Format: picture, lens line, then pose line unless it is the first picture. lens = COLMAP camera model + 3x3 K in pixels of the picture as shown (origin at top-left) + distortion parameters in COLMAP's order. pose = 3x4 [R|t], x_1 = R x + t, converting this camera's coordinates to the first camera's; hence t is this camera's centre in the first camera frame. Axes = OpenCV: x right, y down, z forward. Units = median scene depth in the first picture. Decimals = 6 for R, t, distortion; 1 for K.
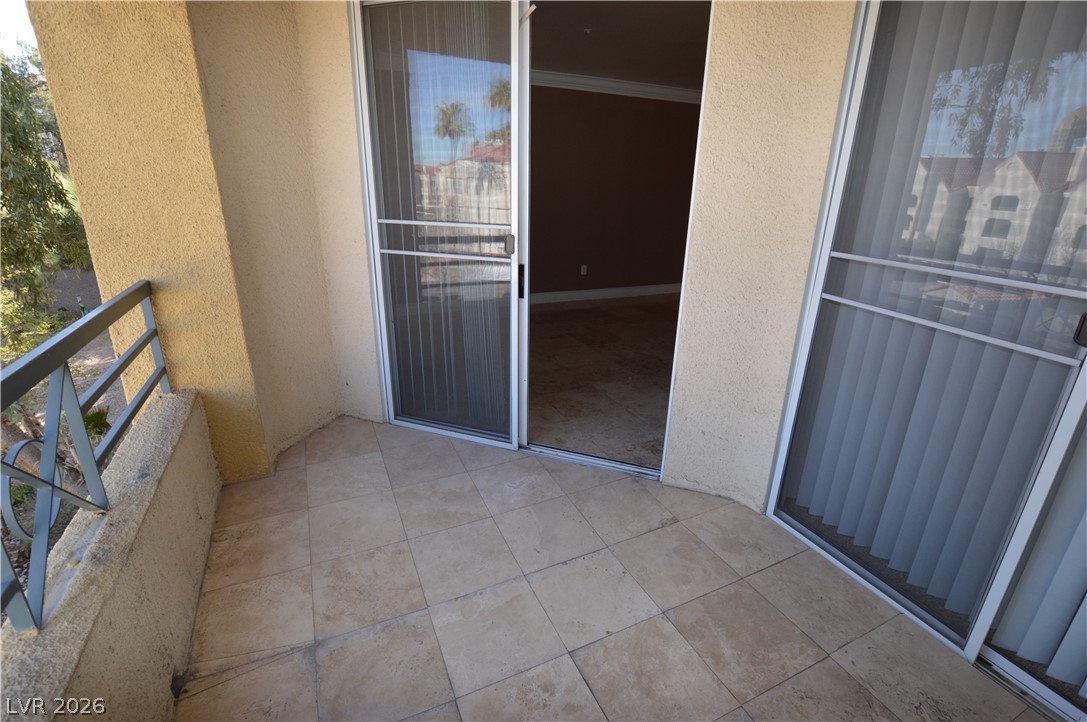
lens RADIAL K [[499.9, 0, 543.5], [0, 499.9, 361.0], [0, 0, 1]] dist [-0.030618, 0.000193]
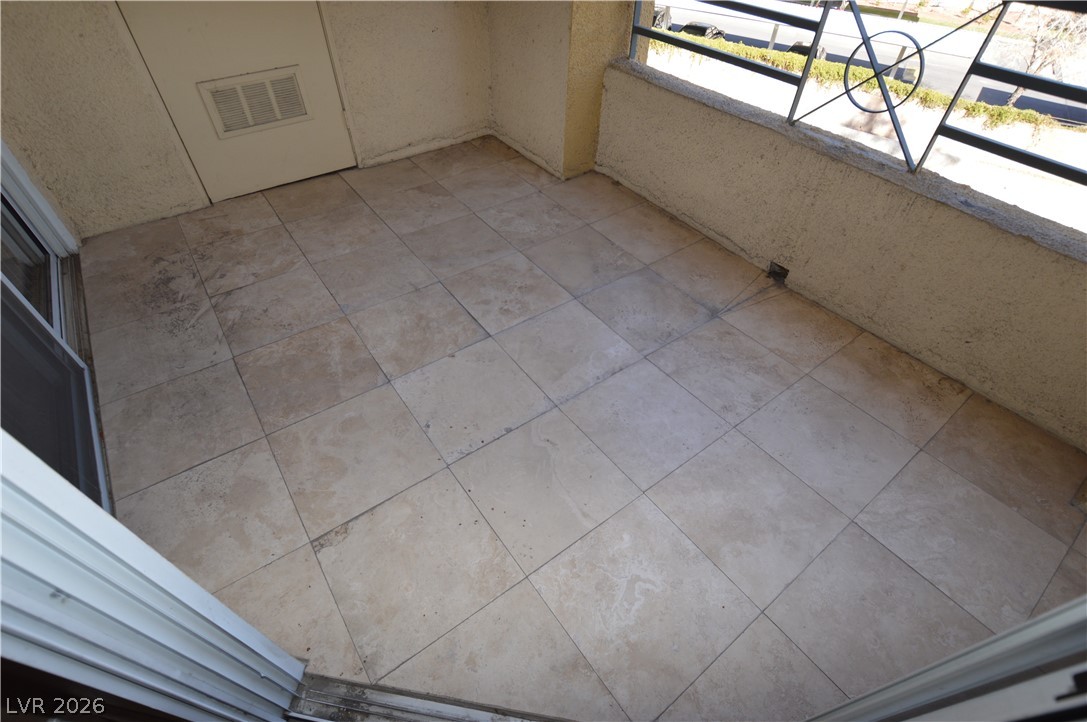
lens RADIAL K [[499.9, 0, 543.5], [0, 499.9, 361.0], [0, 0, 1]] dist [-0.030618, 0.000193]
pose [[-0.978430, 0.118713, -0.169061, 0.118741], [-0.105804, 0.414923, 0.903684, -0.345440], [0.177427, 0.902079, -0.393412, 1.374464]]
